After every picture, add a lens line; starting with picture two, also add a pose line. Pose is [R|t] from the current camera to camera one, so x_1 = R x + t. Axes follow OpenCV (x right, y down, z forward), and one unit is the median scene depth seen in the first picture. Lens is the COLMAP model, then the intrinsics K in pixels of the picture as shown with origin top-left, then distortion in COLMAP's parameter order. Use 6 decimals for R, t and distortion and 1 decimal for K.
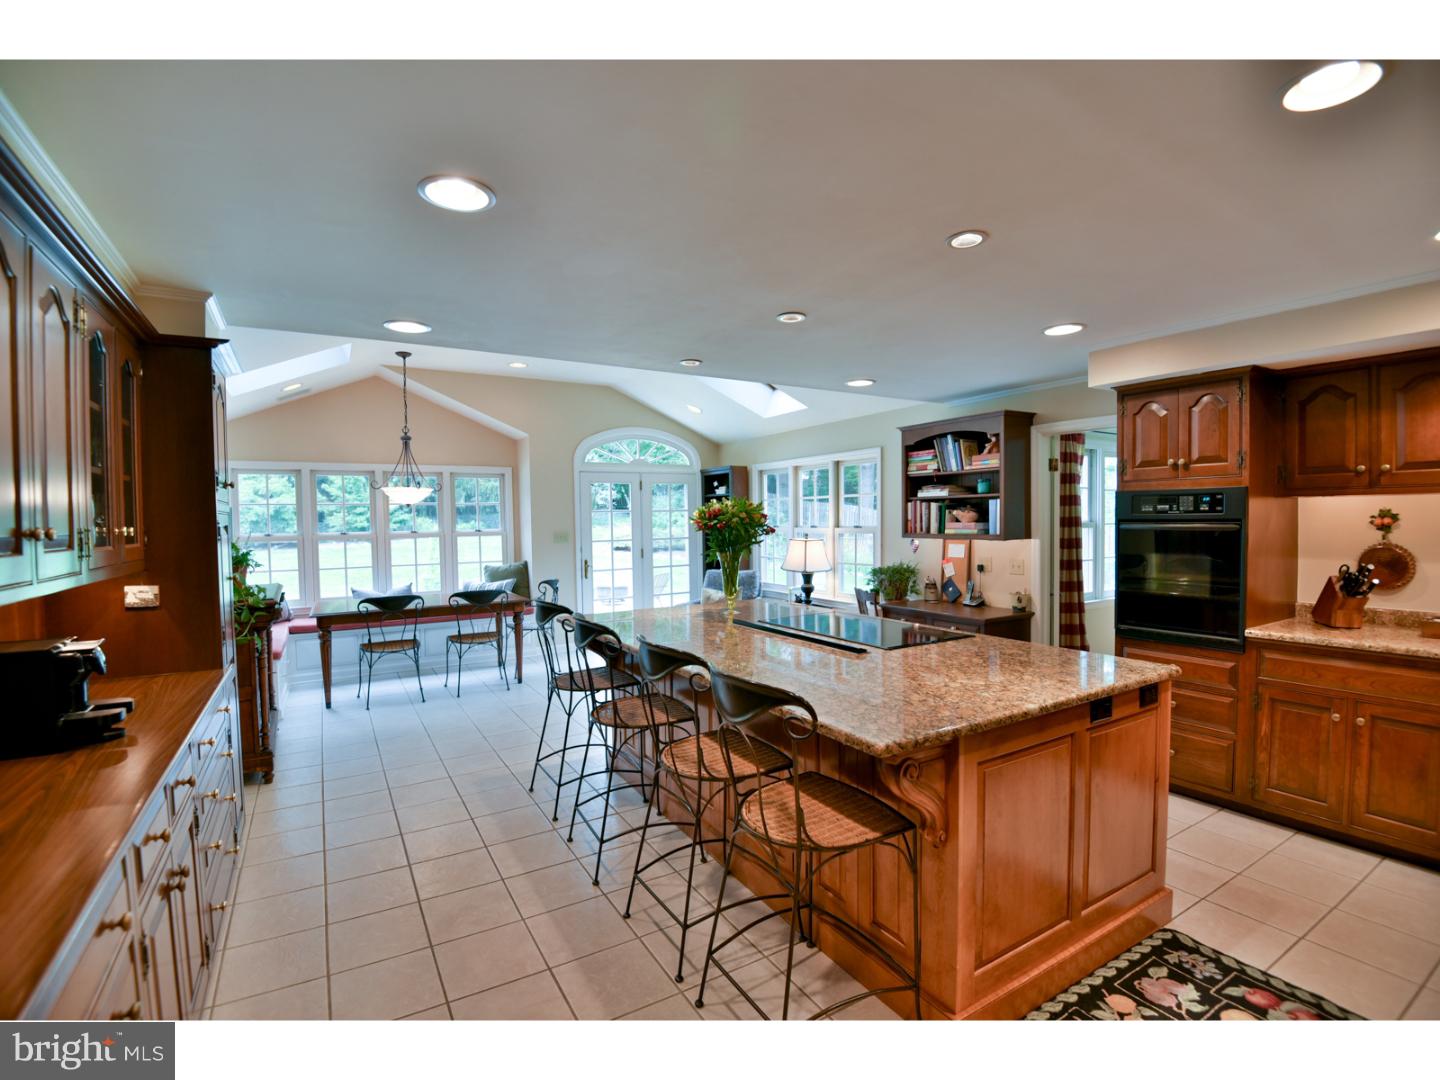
lens RADIAL K [[672.8, 0, 720.0], [0, 672.8, 540.0], [0, 0, 1]] dist [-0.003504, -0.022401]
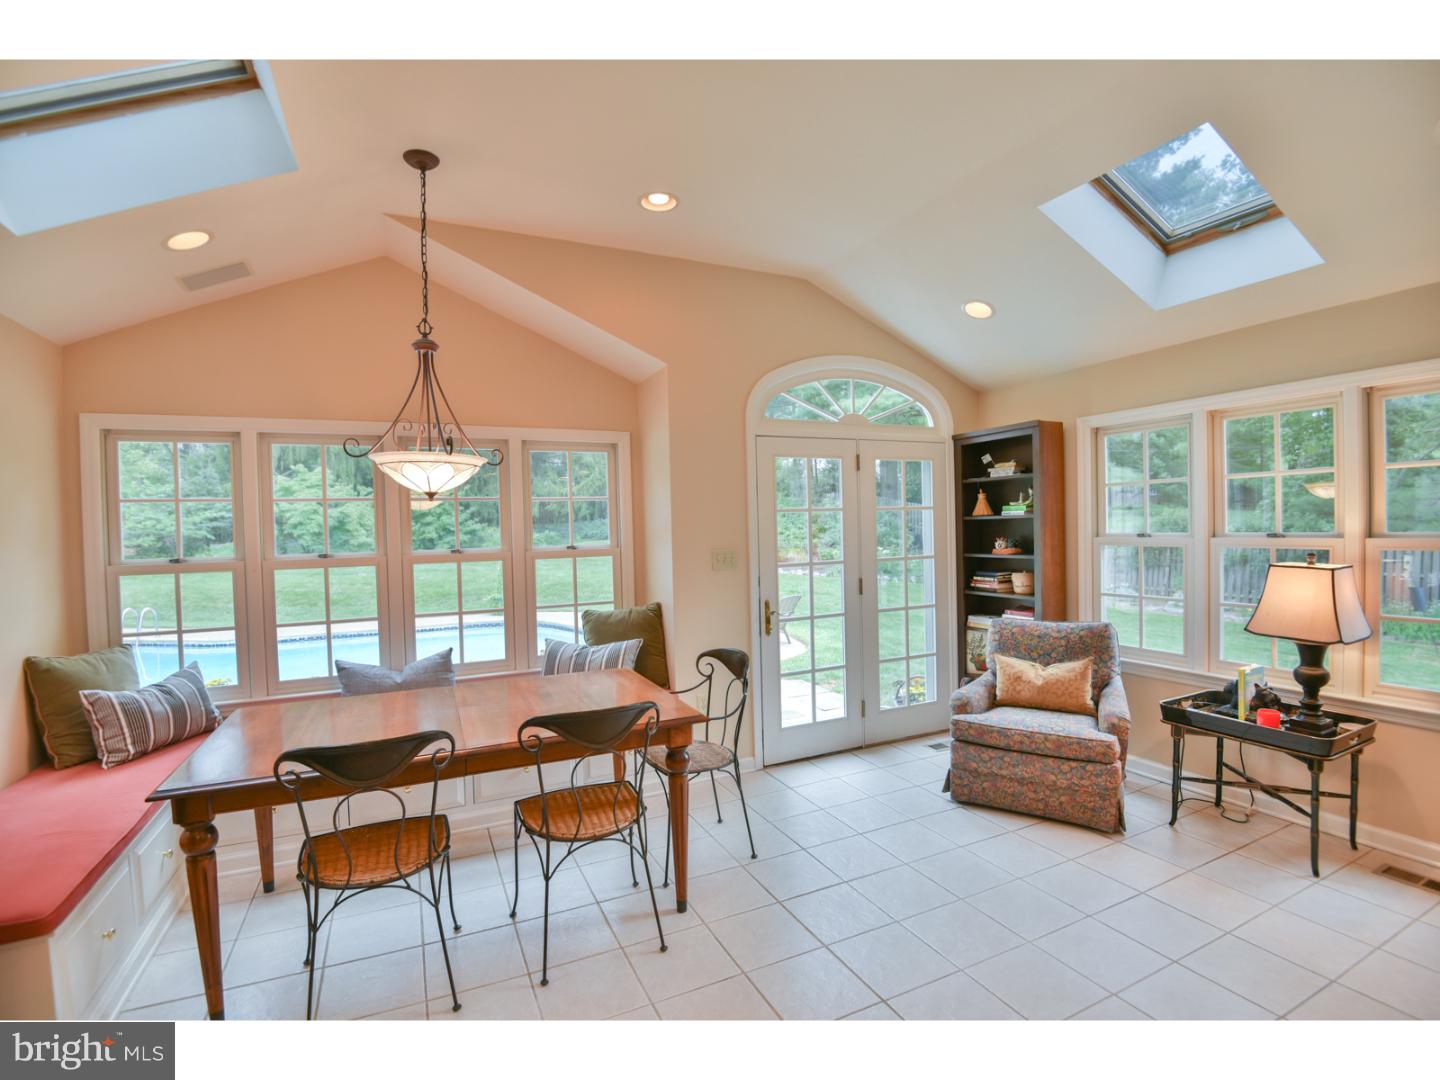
lens RADIAL K [[672.8, 0, 720.0], [0, 672.8, 540.0], [0, 0, 1]] dist [-0.003504, -0.022401]
pose [[0.995172, -0.006850, -0.097903, -0.208602], [0.005678, 0.999909, -0.012244, -0.013821], [0.097978, 0.011629, 0.995121, 0.523280]]
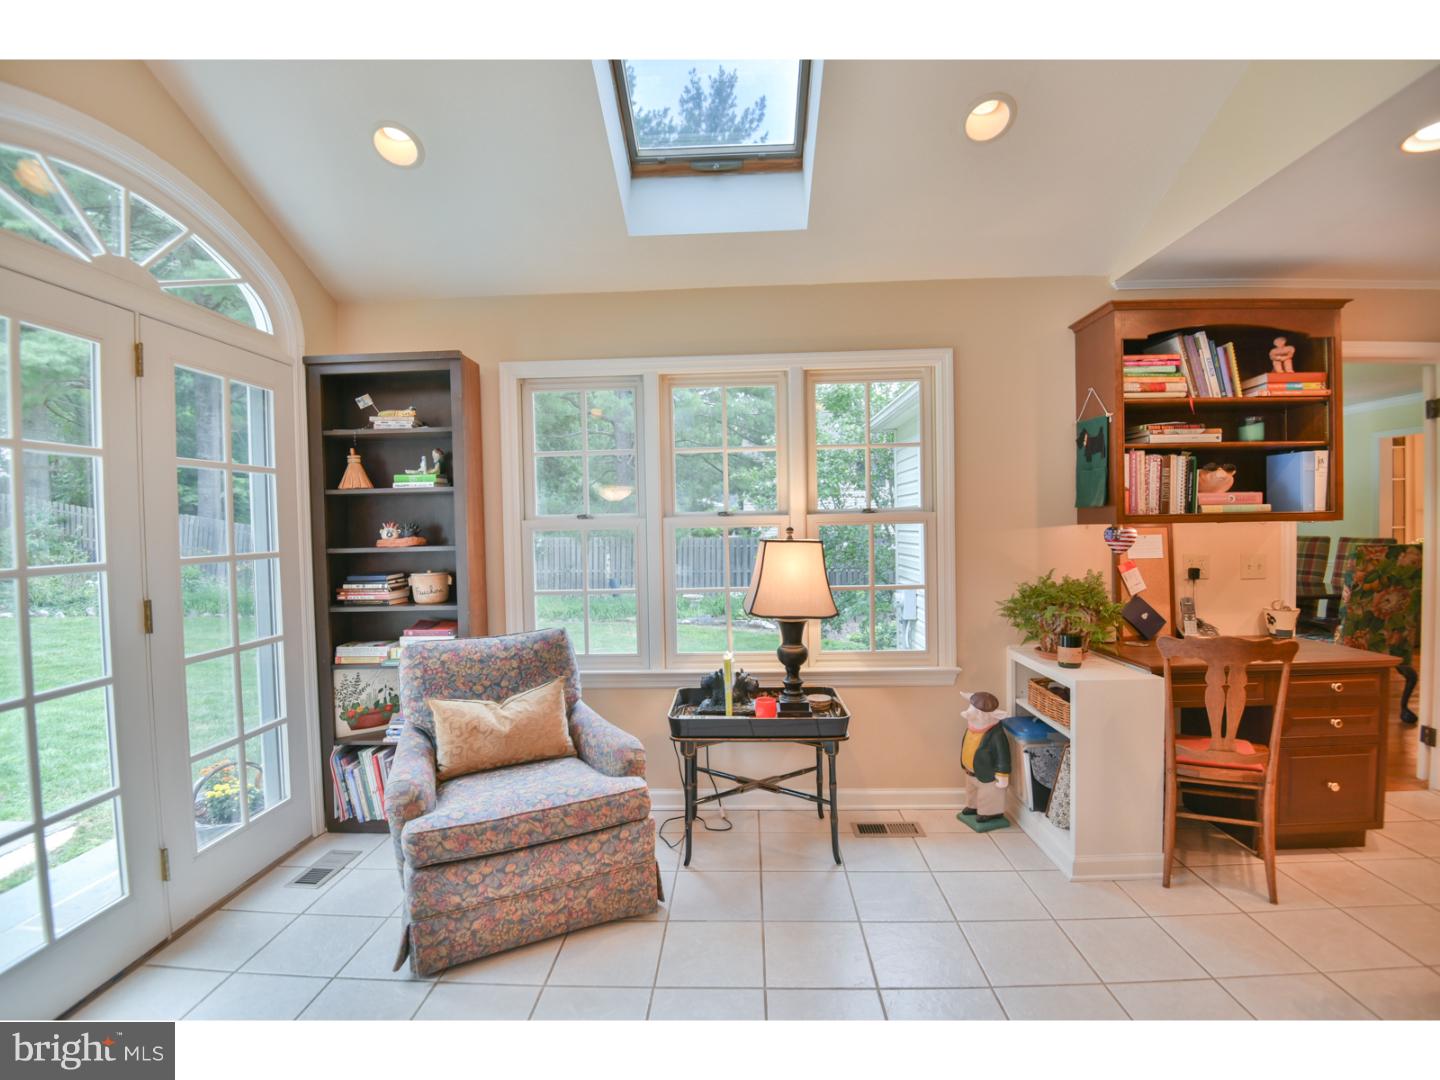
lens RADIAL K [[672.8, 0, 720.0], [0, 672.8, 540.0], [0, 0, 1]] dist [-0.003504, -0.022401]
pose [[0.551433, -0.015637, 0.834073, -0.246139], [0.039079, 0.999211, -0.007103, 0.000547], [-0.833304, 0.036511, 0.551609, 0.787251]]
